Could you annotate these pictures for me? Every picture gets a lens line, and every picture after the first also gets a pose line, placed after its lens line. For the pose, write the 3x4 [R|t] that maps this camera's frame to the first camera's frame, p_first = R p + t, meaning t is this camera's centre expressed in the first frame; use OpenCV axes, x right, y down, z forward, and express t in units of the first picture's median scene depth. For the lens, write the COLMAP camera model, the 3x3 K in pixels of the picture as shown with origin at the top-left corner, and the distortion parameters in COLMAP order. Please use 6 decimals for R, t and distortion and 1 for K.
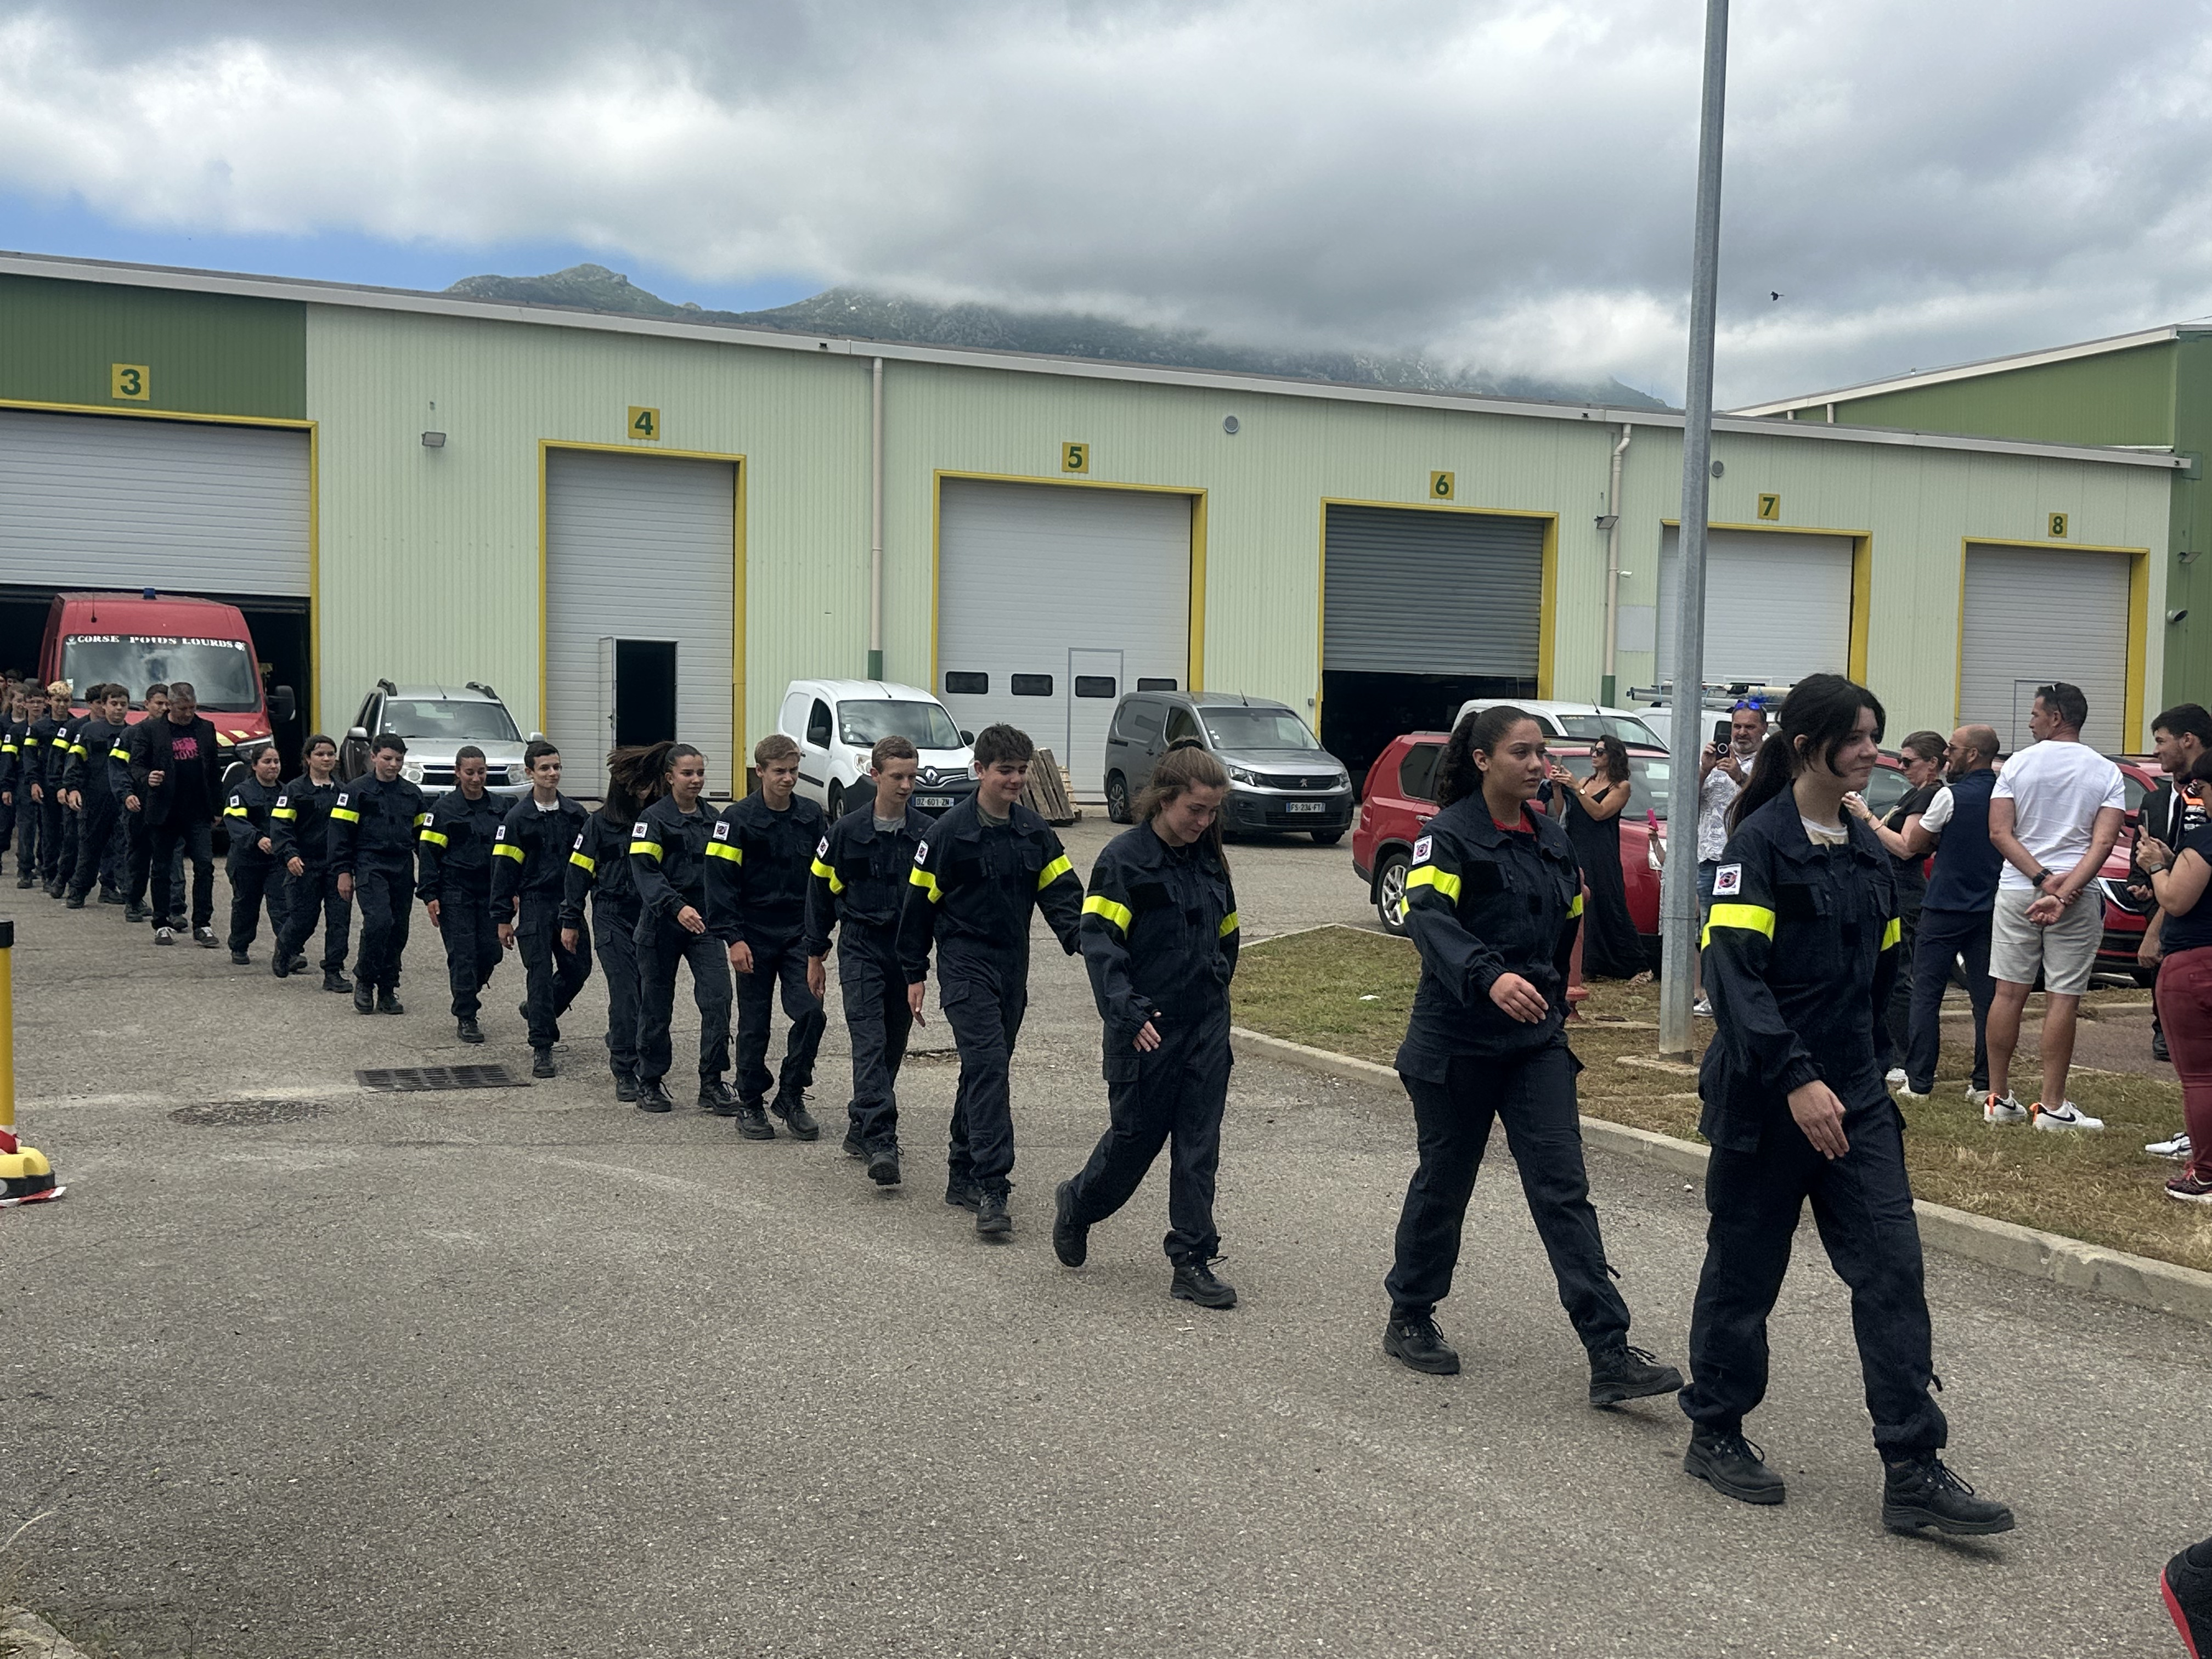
lens RADIAL K [[2339.0, 0, 1104.7], [0, 2339.0, 833.2], [0, 0, 1]] dist [0.054261, 0.000000]
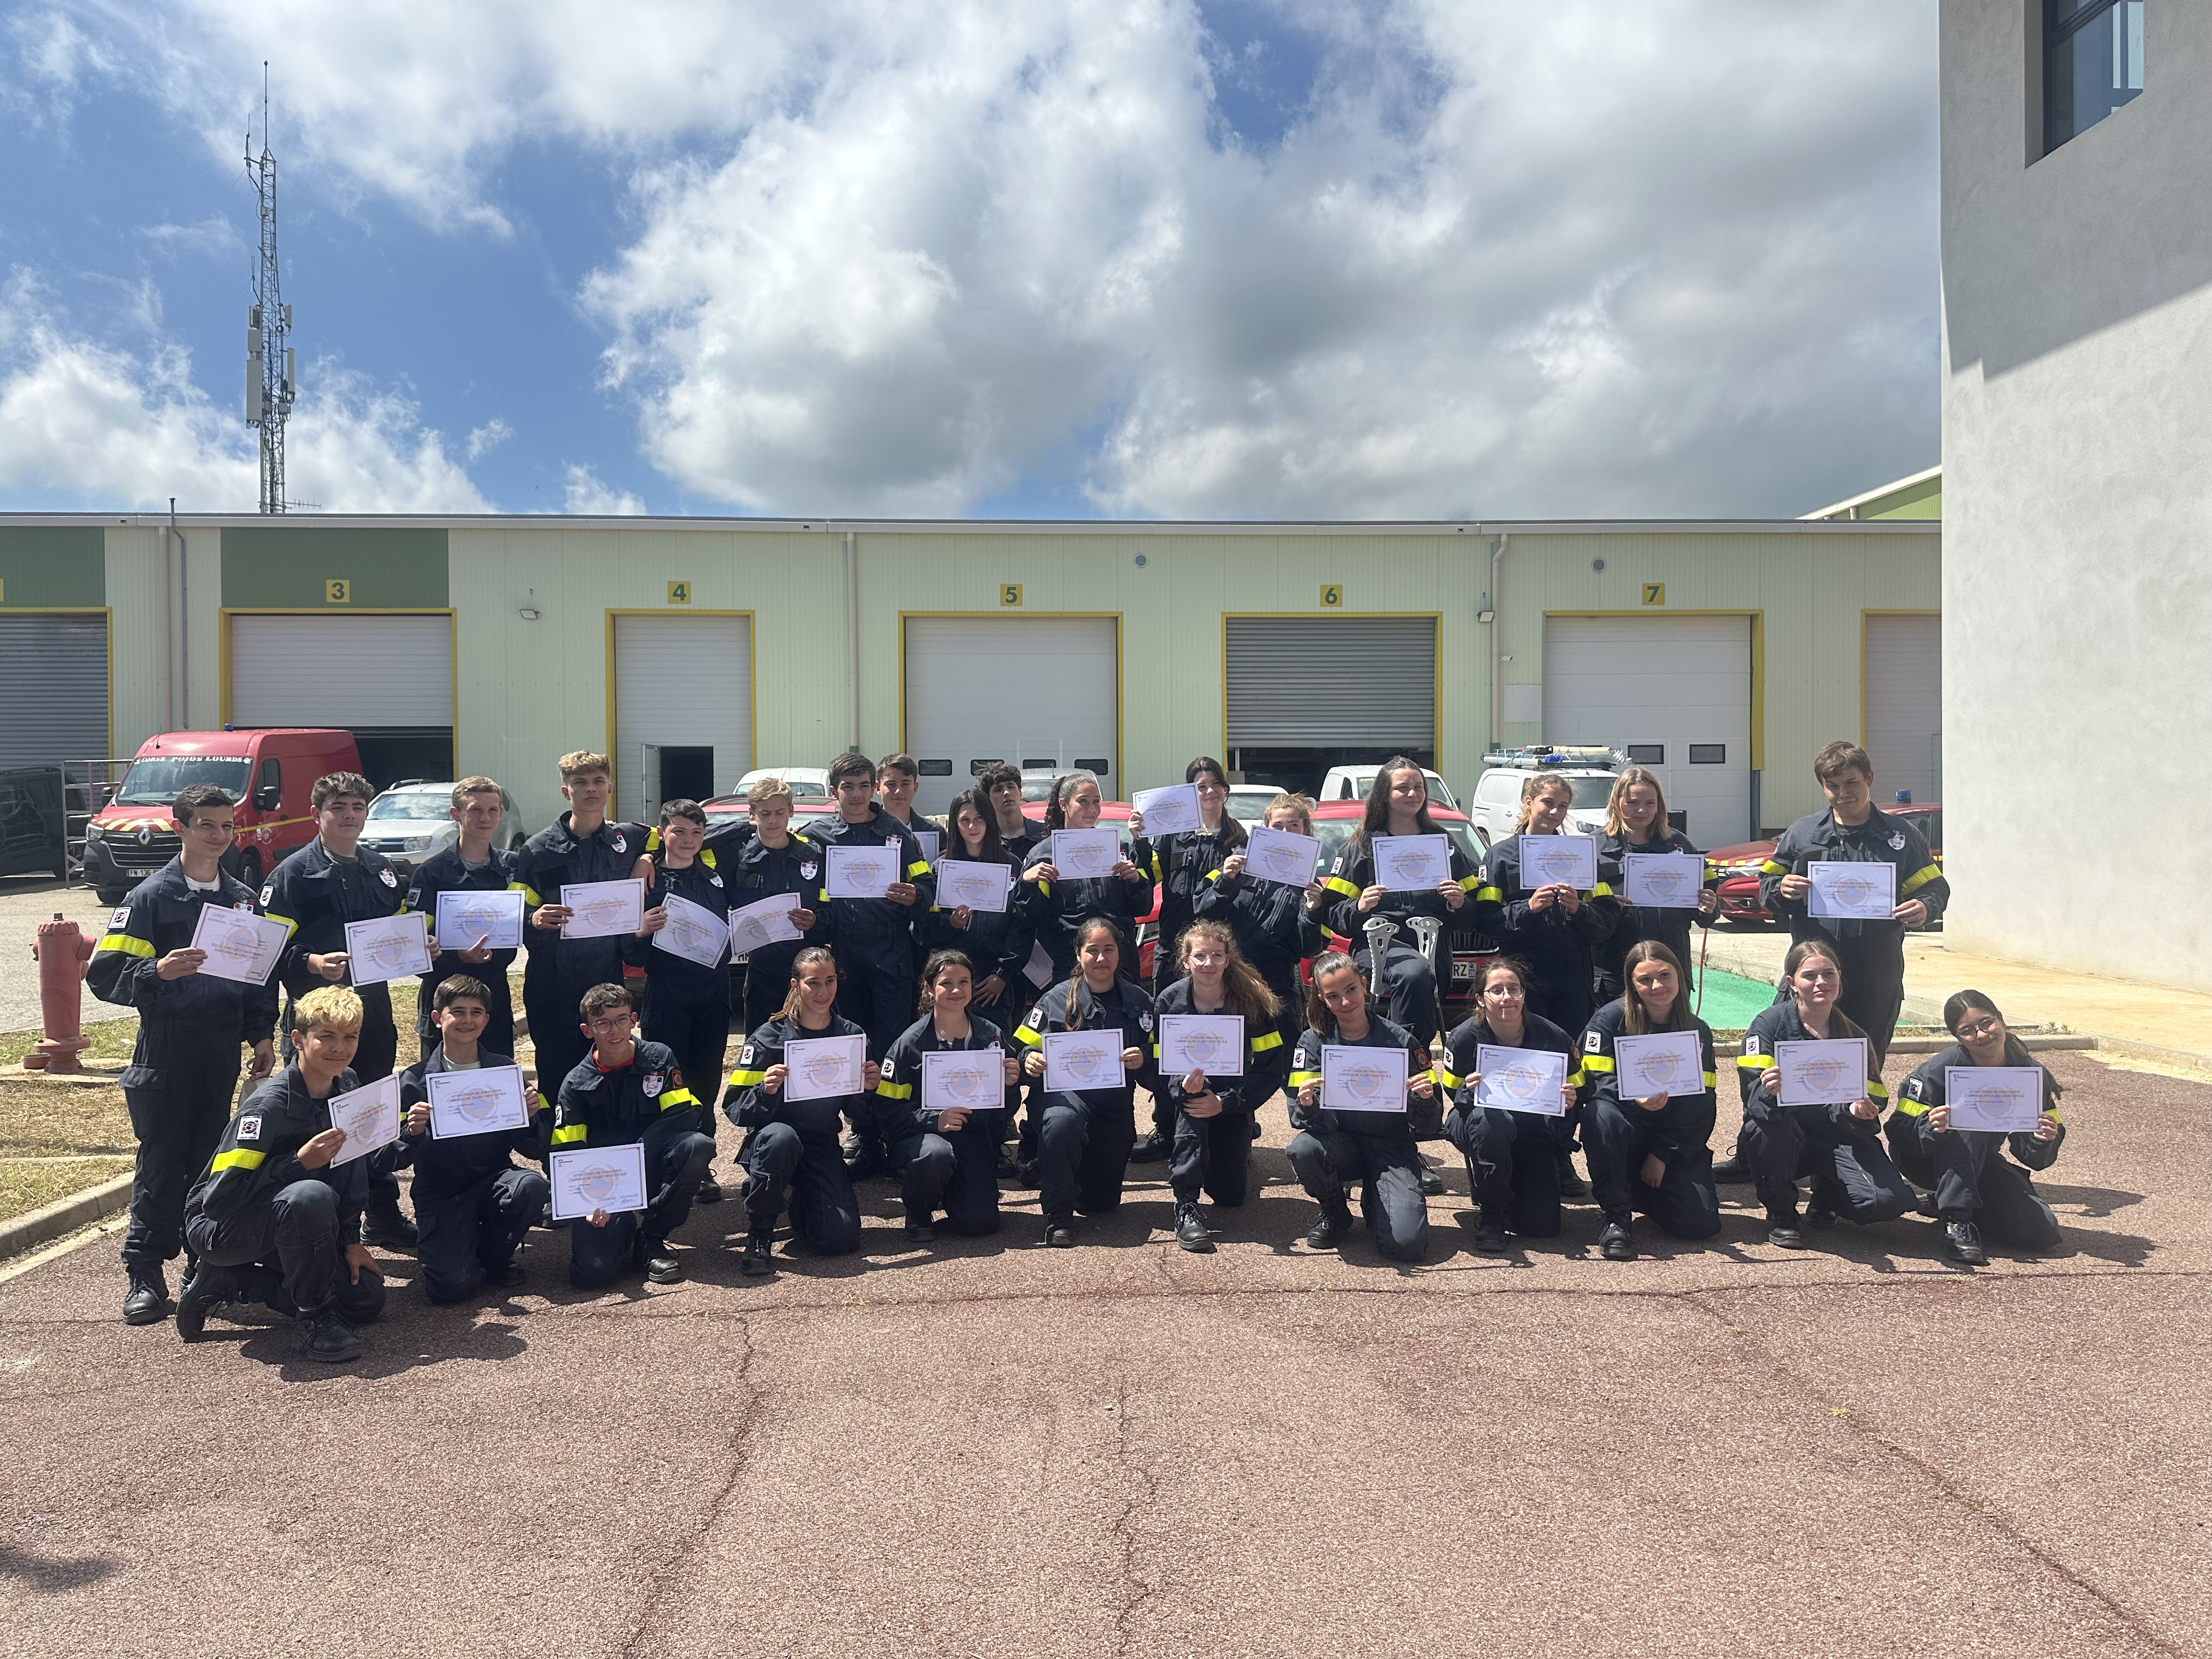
lens RADIAL K [[1633.2, 0, 1104.1], [0, 1633.2, 825.3], [0, 0, 1]] dist [0.012738, -0.003162]
pose [[0.935969, -0.022525, -0.351360, 0.357921], [0.011588, 0.999382, -0.033199, 0.001477], [0.351891, 0.027002, 0.935652, 0.158264]]
